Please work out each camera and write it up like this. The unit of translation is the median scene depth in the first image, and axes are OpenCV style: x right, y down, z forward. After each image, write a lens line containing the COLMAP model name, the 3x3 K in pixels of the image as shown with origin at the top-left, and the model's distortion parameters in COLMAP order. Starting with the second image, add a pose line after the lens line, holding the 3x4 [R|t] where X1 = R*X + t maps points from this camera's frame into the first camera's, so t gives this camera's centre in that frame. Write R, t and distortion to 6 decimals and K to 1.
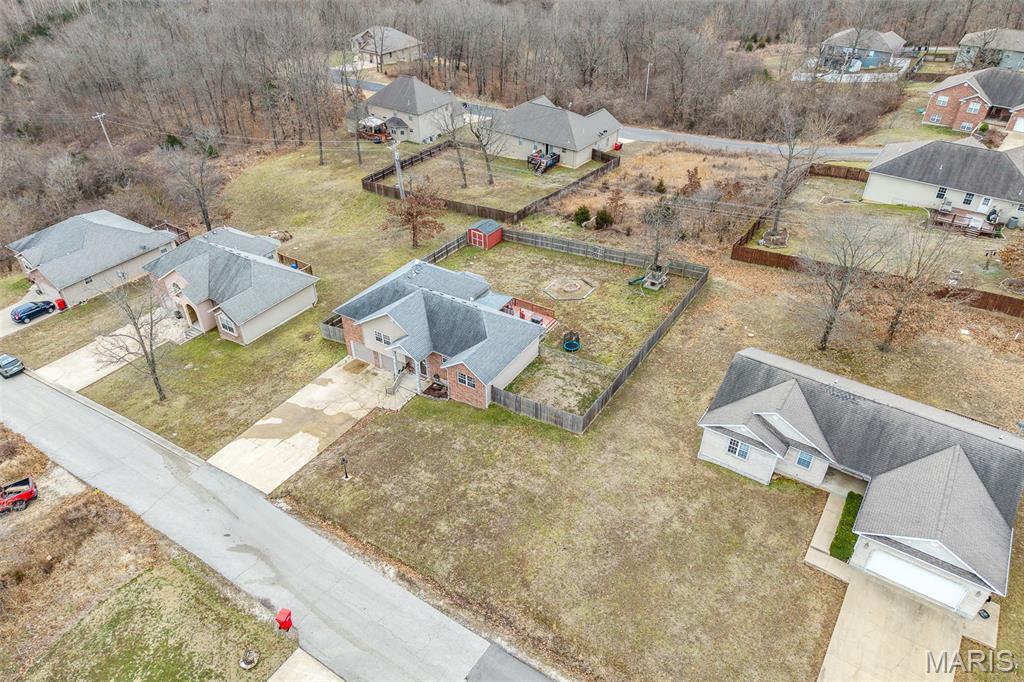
lens RADIAL K [[686.5, 0, 512.0], [0, 686.5, 341.0], [0, 0, 1]] dist [0.048565, -0.066409]
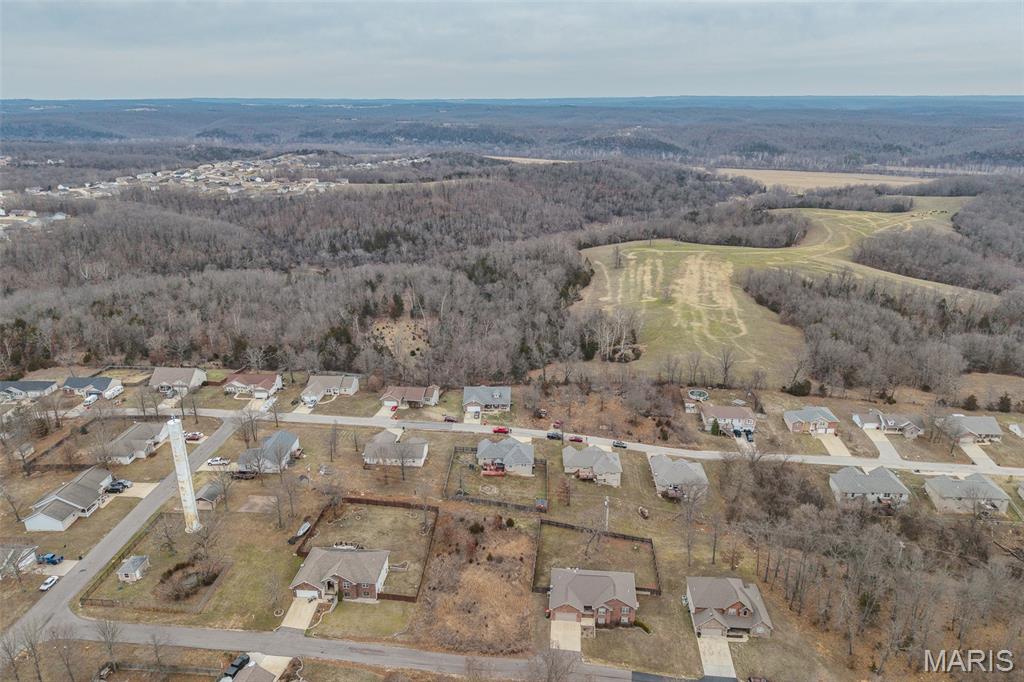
lens RADIAL K [[686.5, 0, 512.0], [0, 686.5, 341.0], [0, 0, 1]] dist [0.048565, -0.066409]
pose [[-0.860976, 0.170259, -0.479303, 1.099689], [-0.293446, 0.603420, 0.741467, -2.258922], [0.415462, 0.779036, -0.469568, 1.673825]]
